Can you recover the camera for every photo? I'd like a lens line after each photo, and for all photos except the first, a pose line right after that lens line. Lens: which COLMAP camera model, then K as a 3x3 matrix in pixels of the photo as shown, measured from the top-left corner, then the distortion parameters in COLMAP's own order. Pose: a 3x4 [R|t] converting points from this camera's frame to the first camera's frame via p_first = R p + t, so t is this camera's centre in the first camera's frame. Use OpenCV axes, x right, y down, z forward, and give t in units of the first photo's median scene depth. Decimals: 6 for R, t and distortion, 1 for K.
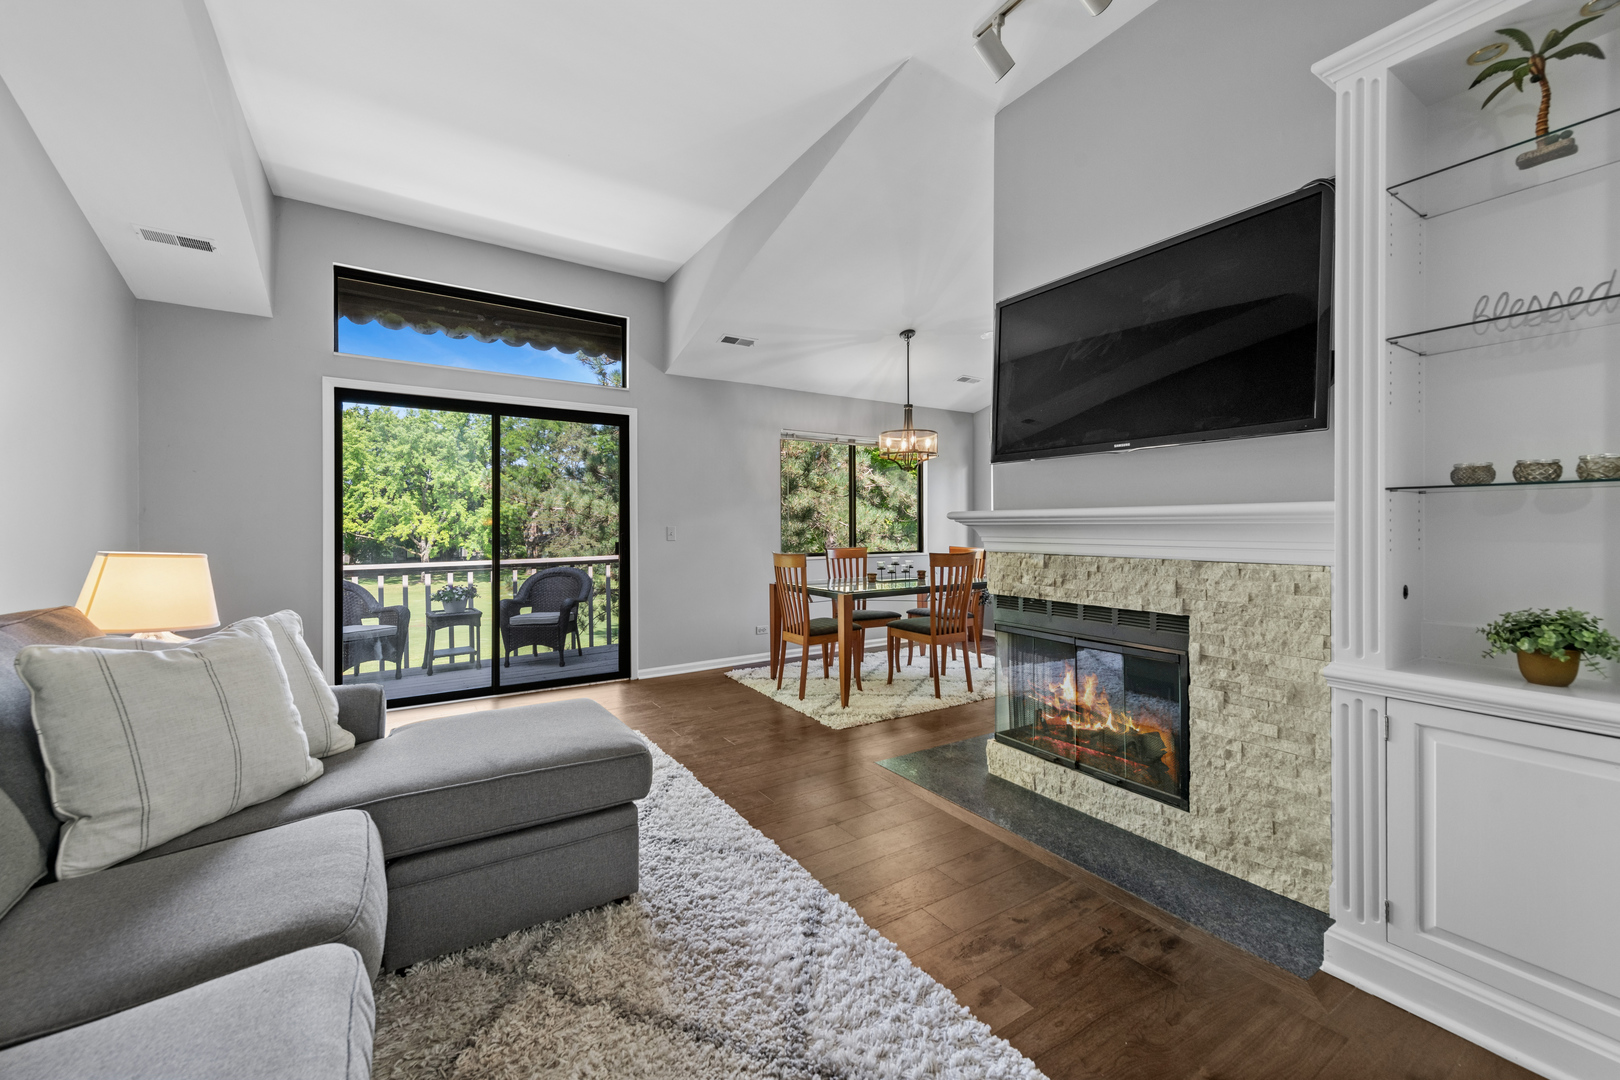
lens RADIAL K [[650.2, 0, 813.7], [0, 650.2, 533.8], [0, 0, 1]] dist [-0.000505, -0.000028]
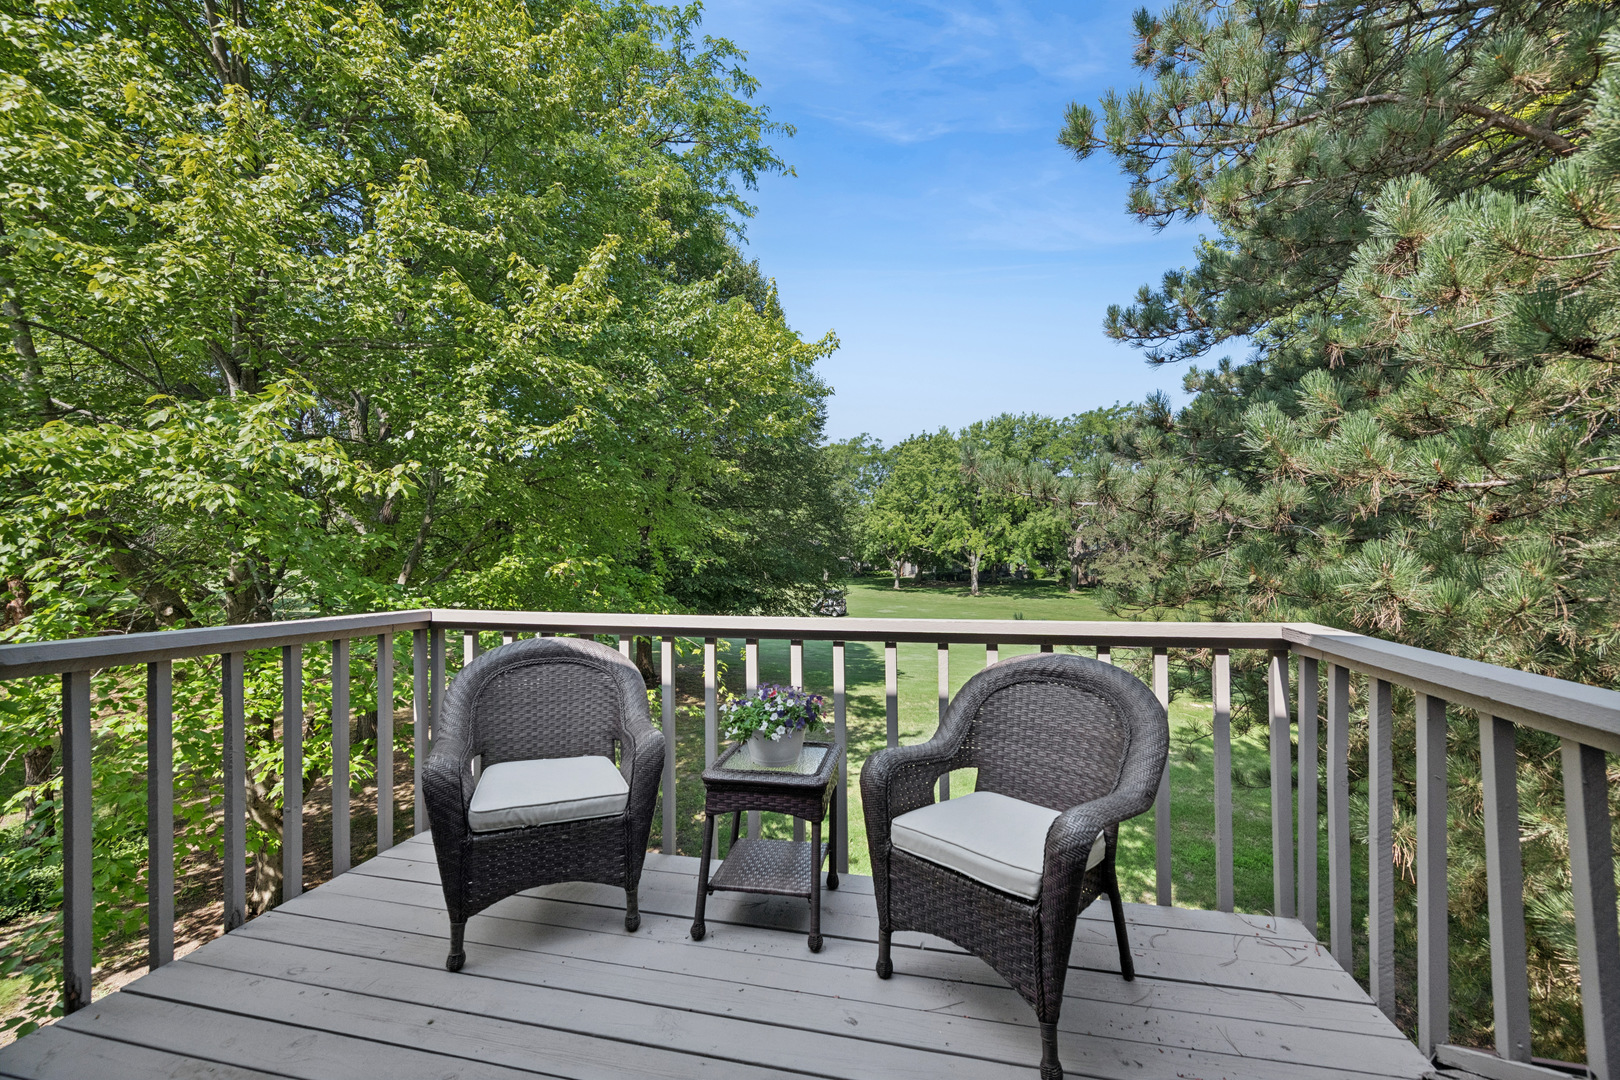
lens RADIAL K [[650.2, 0, 814.4], [0, 650.2, 542.4], [0, 0, 1]] dist [-0.000505, -0.000028]
pose [[0.697940, 0.002861, -0.716151, -0.034541], [-0.009829, 0.999936, -0.005584, -0.000330], [0.716089, 0.010937, 0.697923, 0.096680]]
